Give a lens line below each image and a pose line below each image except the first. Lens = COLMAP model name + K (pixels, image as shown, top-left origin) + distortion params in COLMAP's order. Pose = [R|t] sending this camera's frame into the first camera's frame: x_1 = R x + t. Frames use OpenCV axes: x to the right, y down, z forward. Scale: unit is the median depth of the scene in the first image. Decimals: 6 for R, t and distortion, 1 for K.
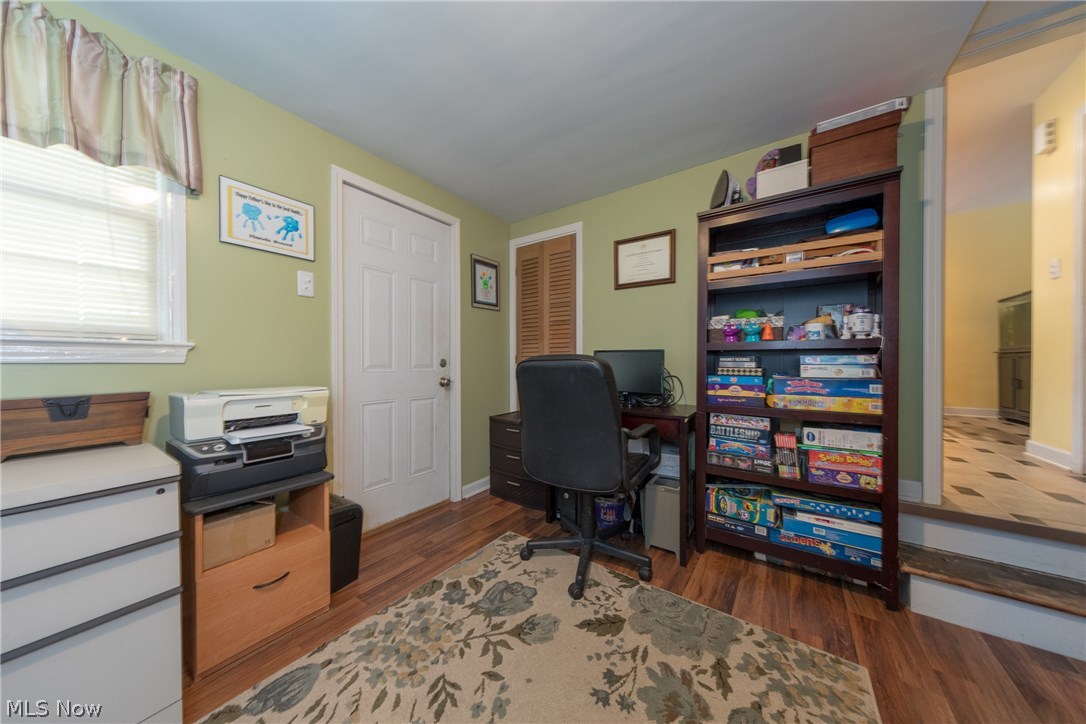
lens RADIAL K [[345.8, 0, 543.0], [0, 345.8, 362.5], [0, 0, 1]] dist [0.006346, -0.000064]
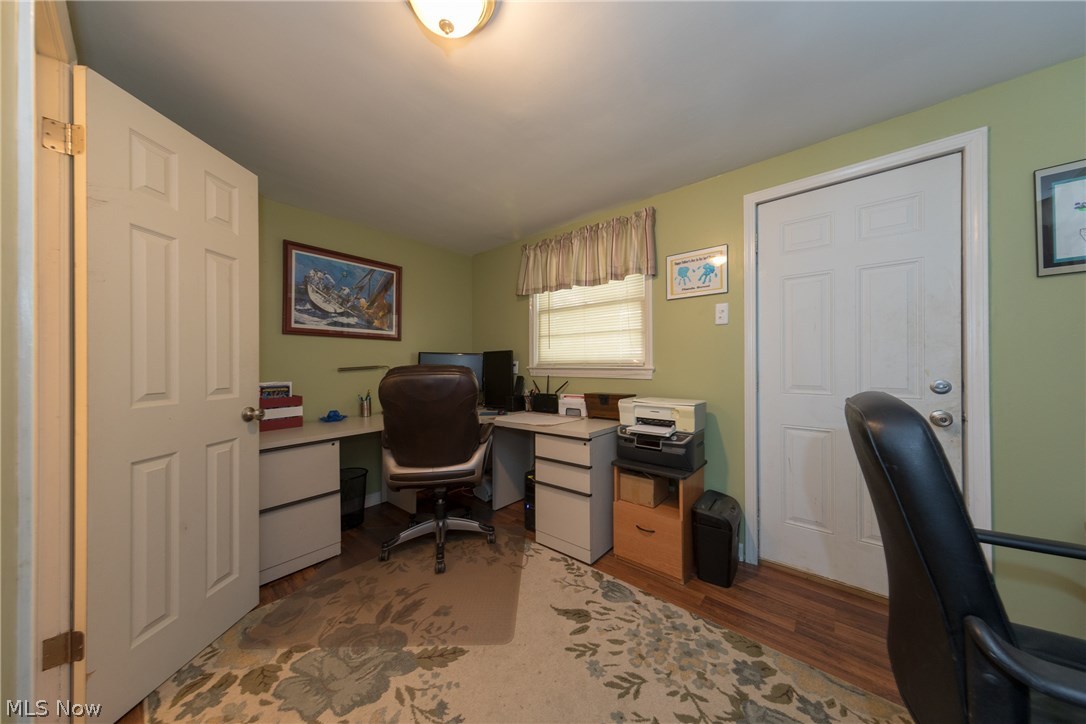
lens RADIAL K [[345.8, 0, 547.0], [0, 345.8, 363.8], [0, 0, 1]] dist [0.006346, -0.000064]
pose [[-0.081216, -0.002673, -0.996693, 0.703422], [0.004119, 0.999987, -0.003018, -0.075229], [0.996688, -0.004351, -0.081204, 0.674621]]
